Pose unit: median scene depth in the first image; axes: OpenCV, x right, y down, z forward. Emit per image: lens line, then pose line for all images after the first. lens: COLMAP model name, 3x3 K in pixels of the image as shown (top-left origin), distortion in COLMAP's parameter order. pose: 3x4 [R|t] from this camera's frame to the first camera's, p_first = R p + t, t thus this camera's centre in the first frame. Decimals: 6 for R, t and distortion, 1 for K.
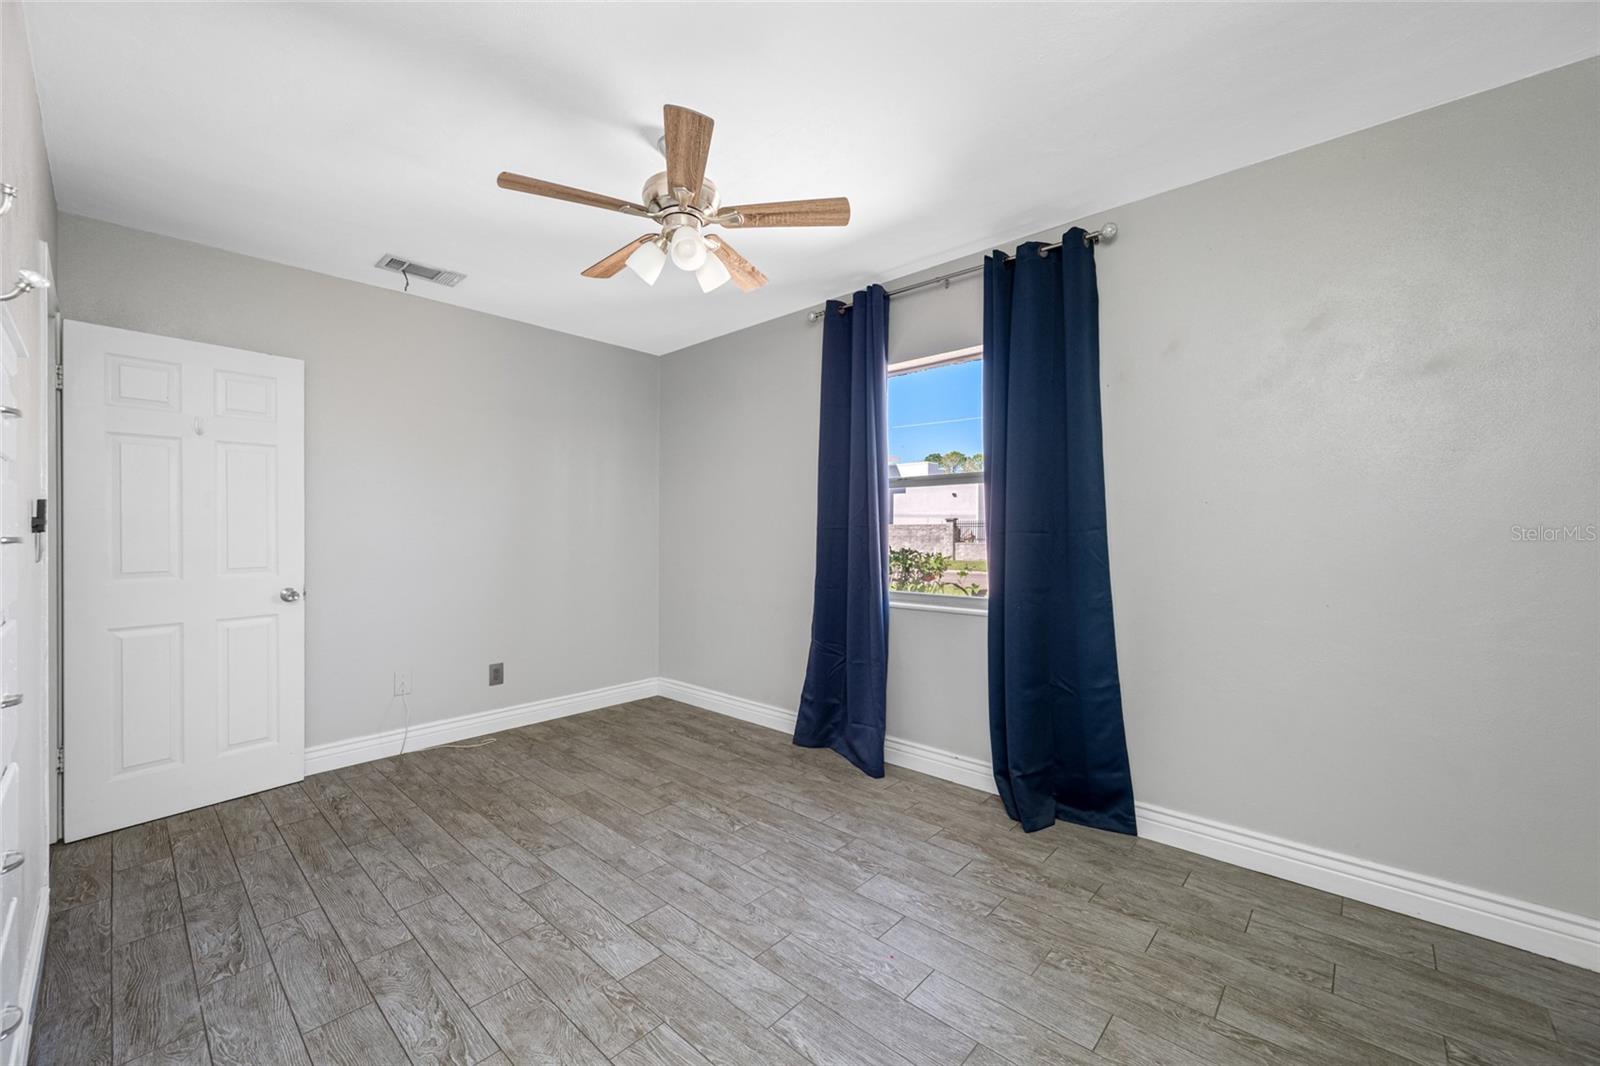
lens RADIAL K [[633.2, 0, 804.4], [0, 633.2, 531.2], [0, 0, 1]] dist [0.002082, 0.000238]
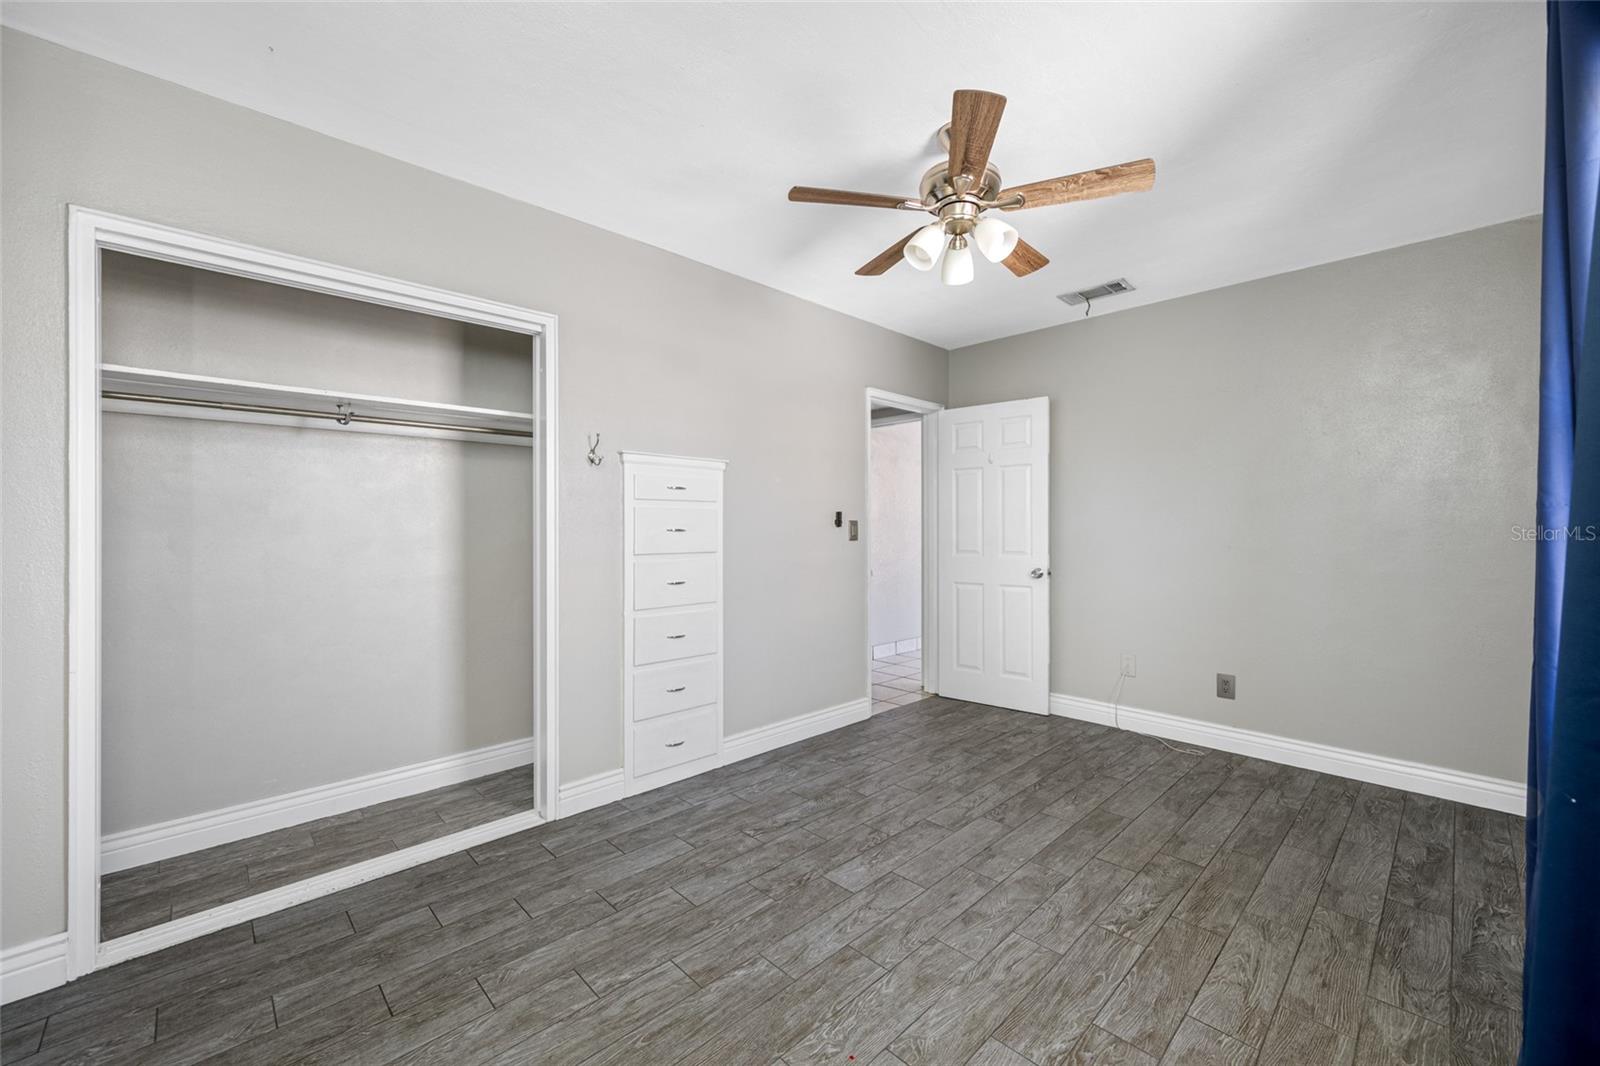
lens RADIAL K [[633.2, 0, 804.4], [0, 633.2, 531.2], [0, 0, 1]] dist [0.002082, 0.000238]
pose [[-0.060101, 0.011083, -0.998131, 0.619675], [0.001400, 0.999938, 0.011019, -0.005556], [0.998191, -0.000735, -0.060113, 0.651227]]
